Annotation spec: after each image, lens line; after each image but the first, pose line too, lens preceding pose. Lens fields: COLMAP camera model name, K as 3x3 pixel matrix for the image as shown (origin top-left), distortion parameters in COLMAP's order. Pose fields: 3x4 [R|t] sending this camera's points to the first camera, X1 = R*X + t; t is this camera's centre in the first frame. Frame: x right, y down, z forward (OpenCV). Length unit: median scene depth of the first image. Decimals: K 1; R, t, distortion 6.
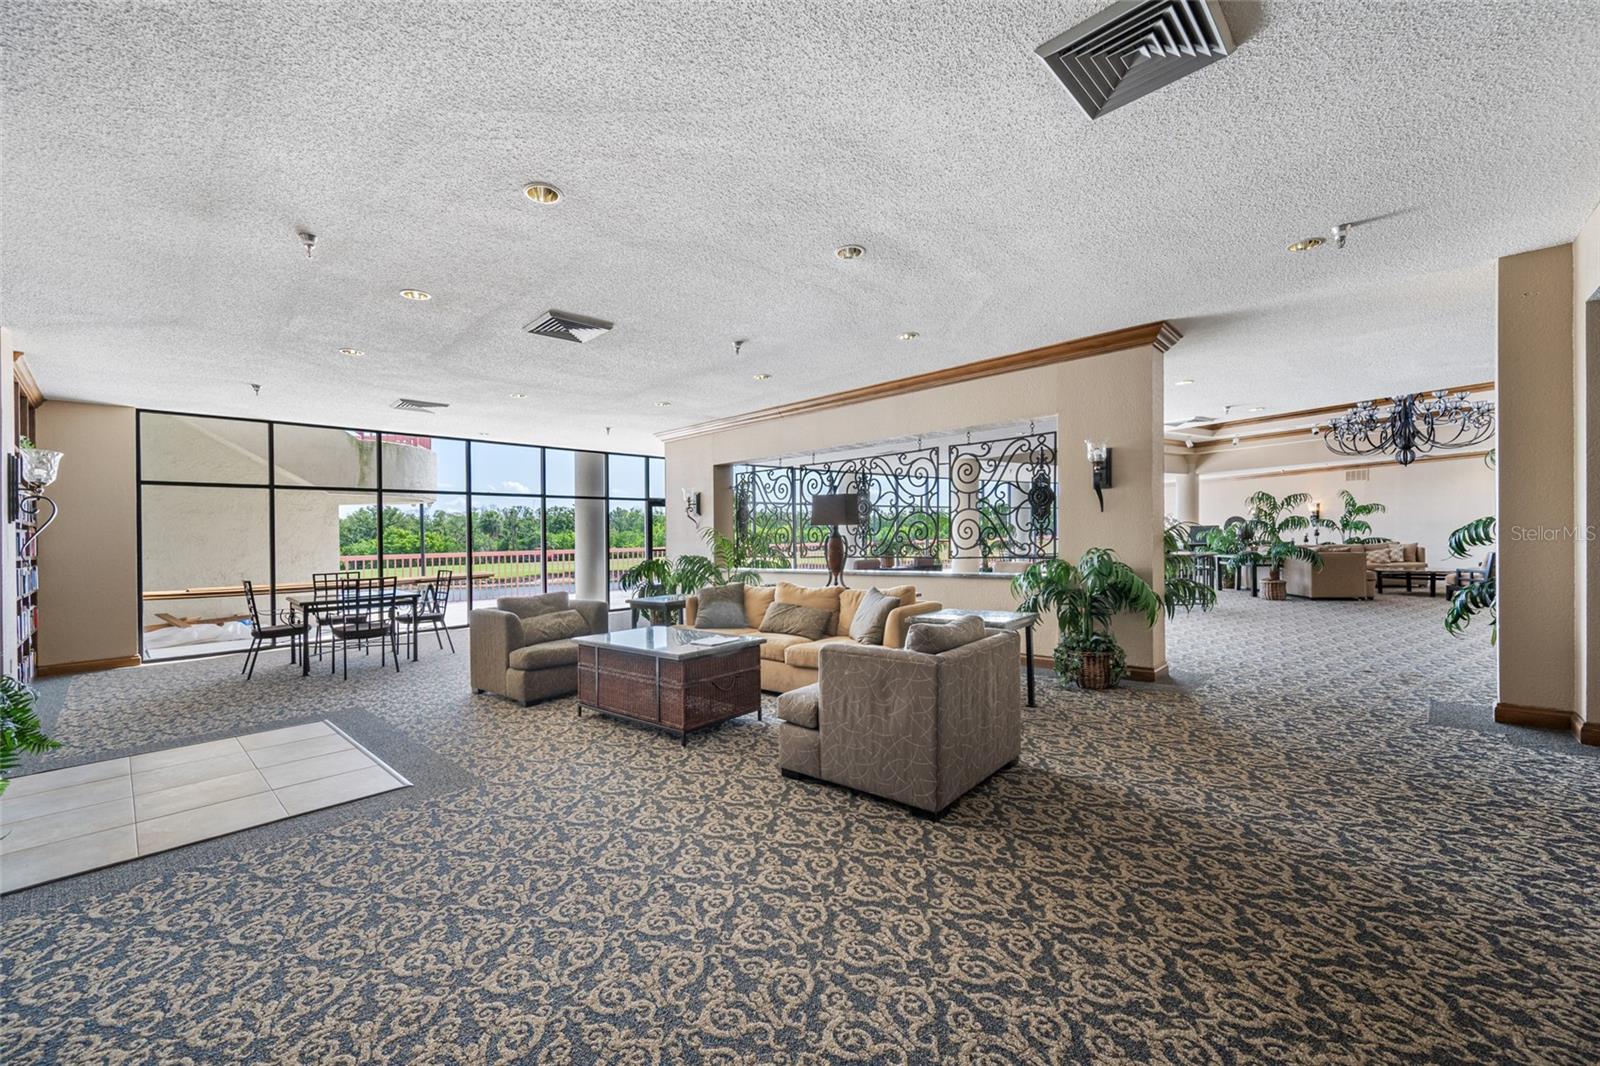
lens RADIAL K [[629.3, 0, 807.9], [0, 629.3, 544.2], [0, 0, 1]] dist [0.001457, 0.000212]
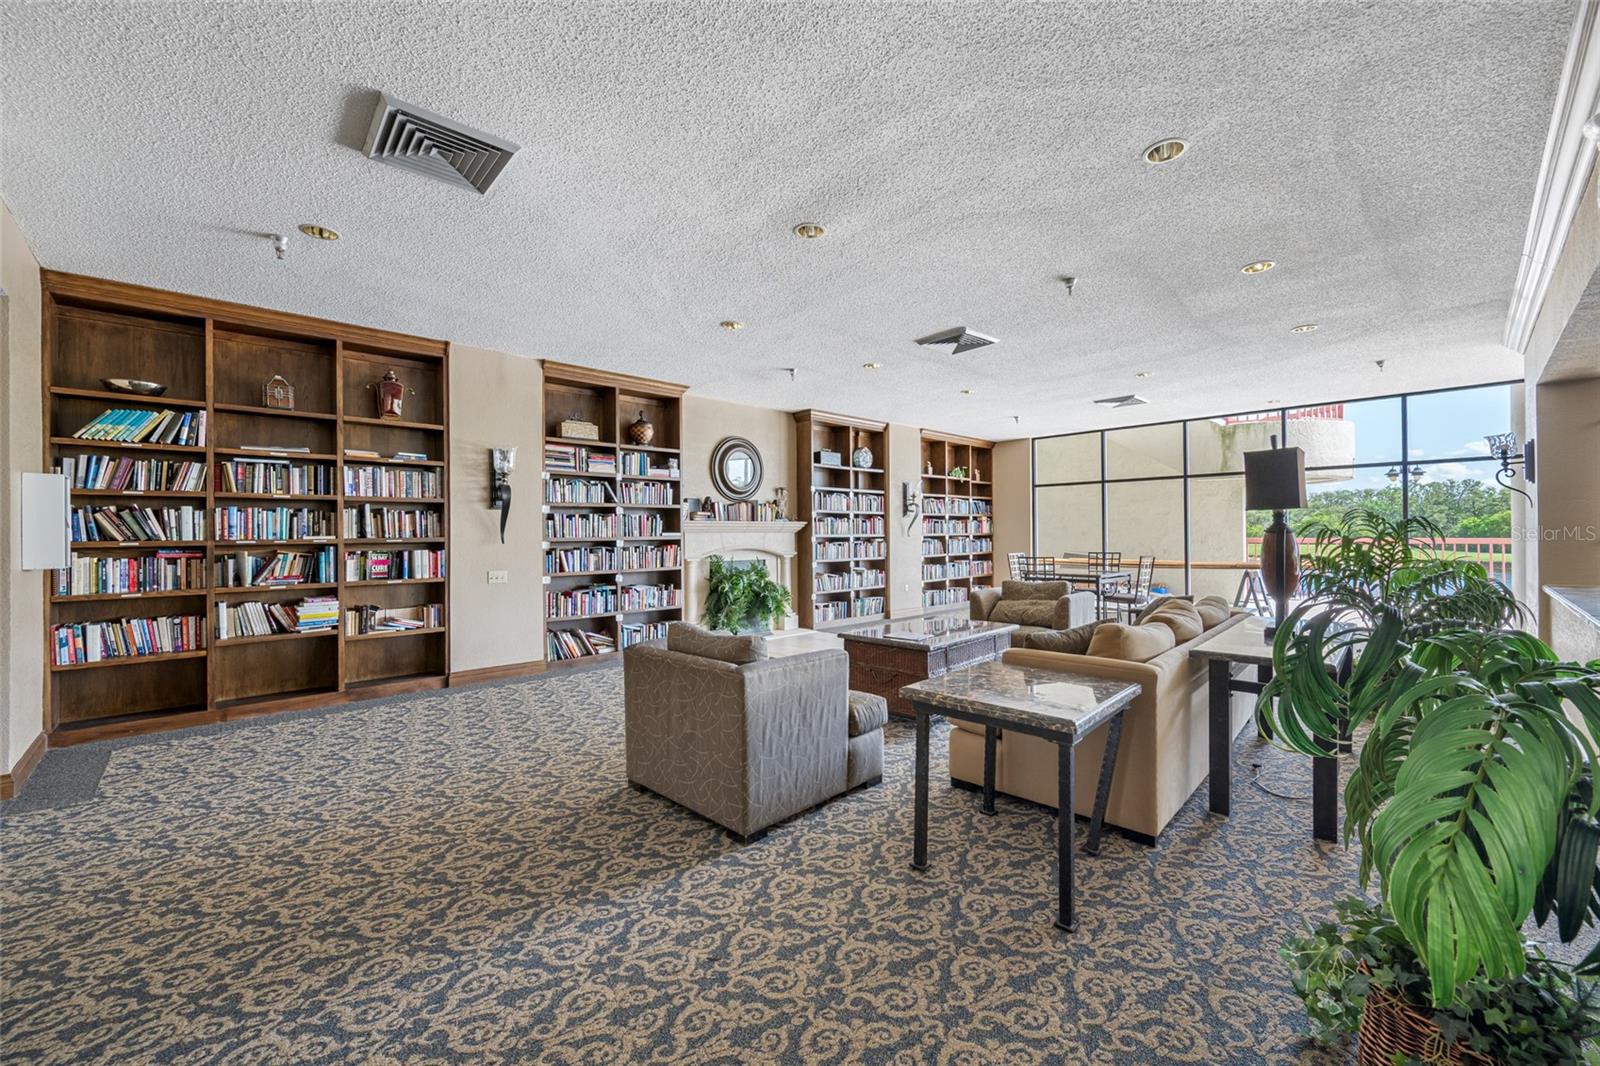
lens RADIAL K [[633.8, 0, 802.6], [0, 633.8, 525.3], [0, 0, 1]] dist [-0.001803, 0.000034]
pose [[-0.063829, 0.010225, -0.997908, 1.190061], [-0.001109, 0.999946, 0.010317, -0.043420], [0.997960, 0.001765, -0.063815, 1.237931]]
